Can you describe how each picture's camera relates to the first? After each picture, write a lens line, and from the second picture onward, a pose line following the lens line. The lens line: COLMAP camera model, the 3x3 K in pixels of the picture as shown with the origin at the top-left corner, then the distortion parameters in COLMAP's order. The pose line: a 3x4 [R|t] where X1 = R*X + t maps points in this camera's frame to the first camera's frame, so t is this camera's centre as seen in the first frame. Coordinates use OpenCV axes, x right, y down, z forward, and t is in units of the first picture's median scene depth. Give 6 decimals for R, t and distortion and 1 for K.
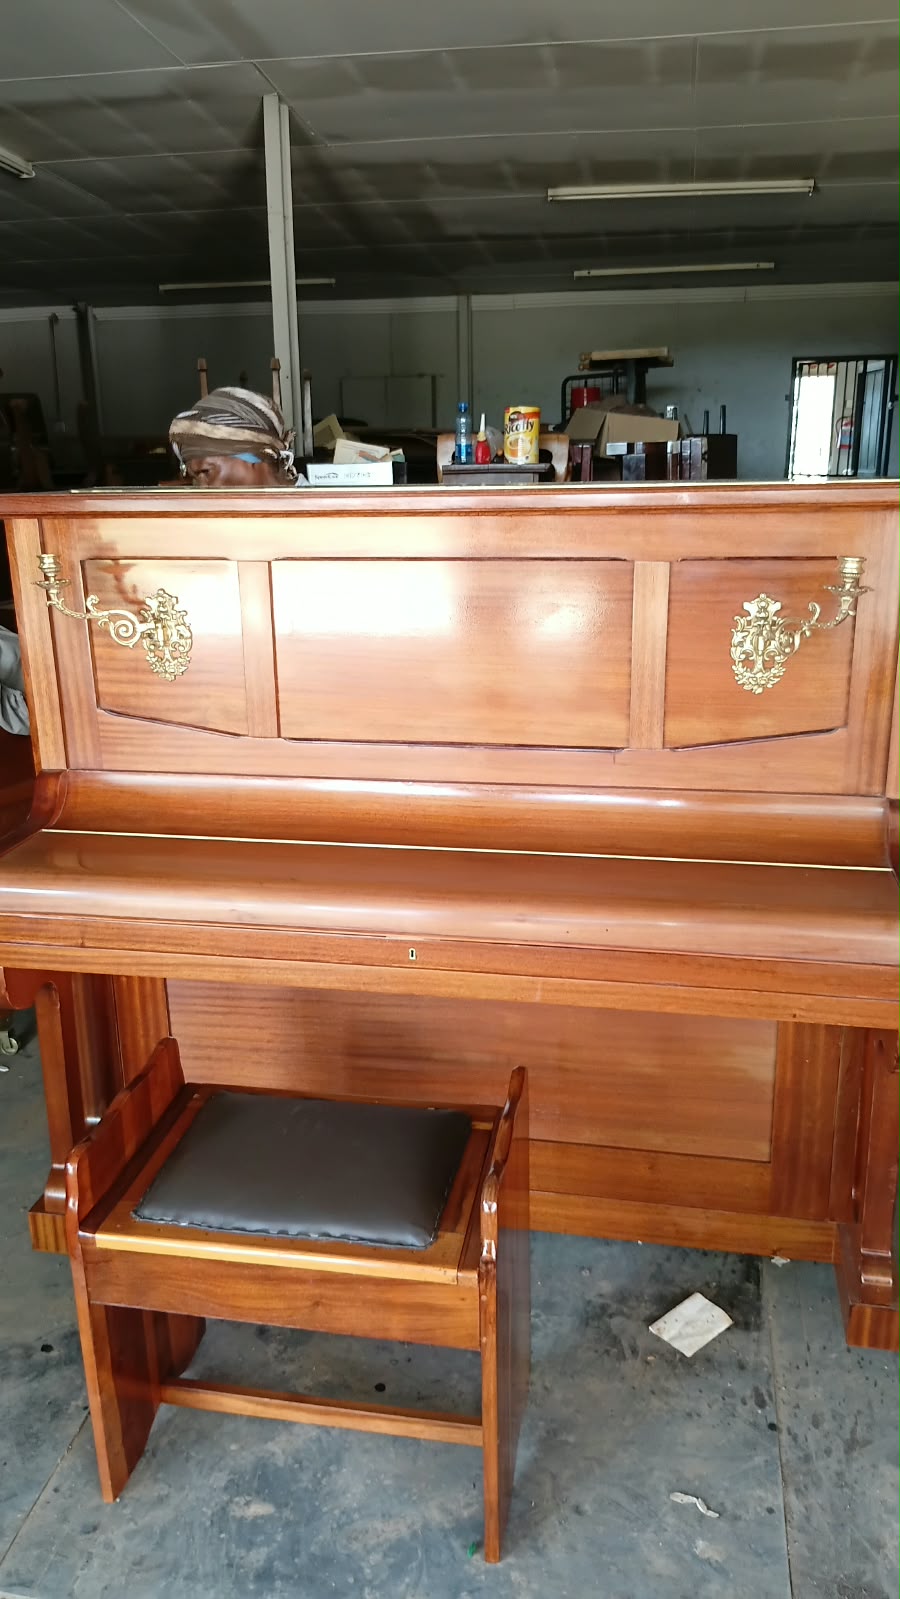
lens RADIAL K [[1235.3, 0, 457.6], [0, 1235.3, 795.2], [0, 0, 1]] dist [0.038886, -0.083639]
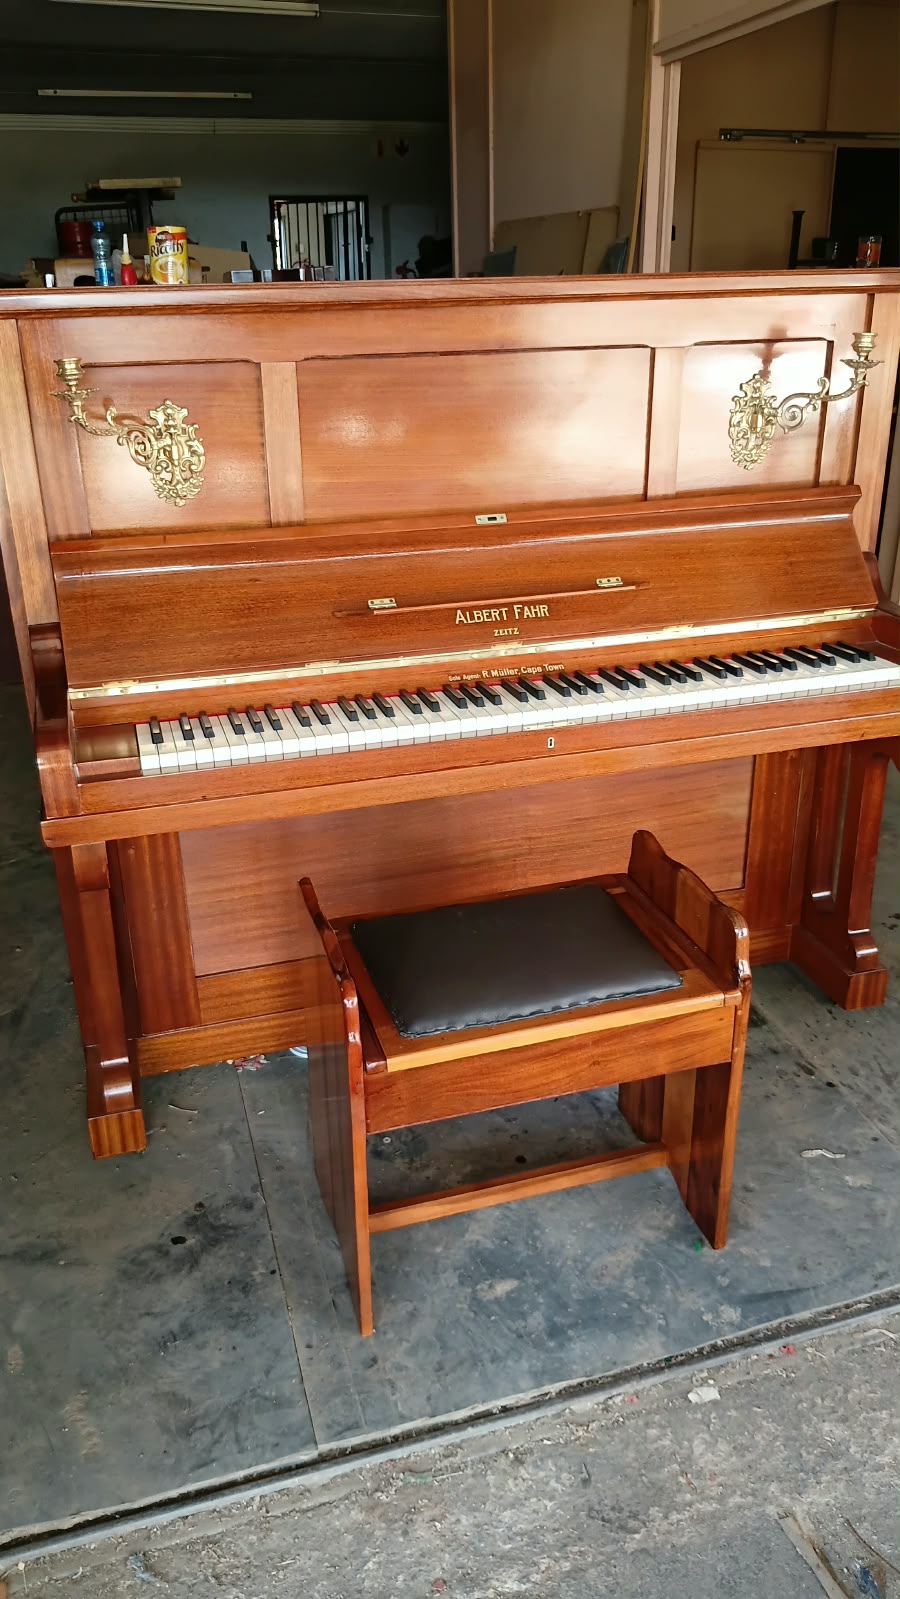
lens RADIAL K [[1235.3, 0, 458.5], [0, 1235.3, 796.7], [0, 0, 1]] dist [0.038886, -0.083639]
pose [[0.882848, -0.178496, 0.434417, -0.576320], [0.132437, 0.982042, 0.134363, 0.025347], [-0.450600, -0.061090, 0.890633, 0.111877]]
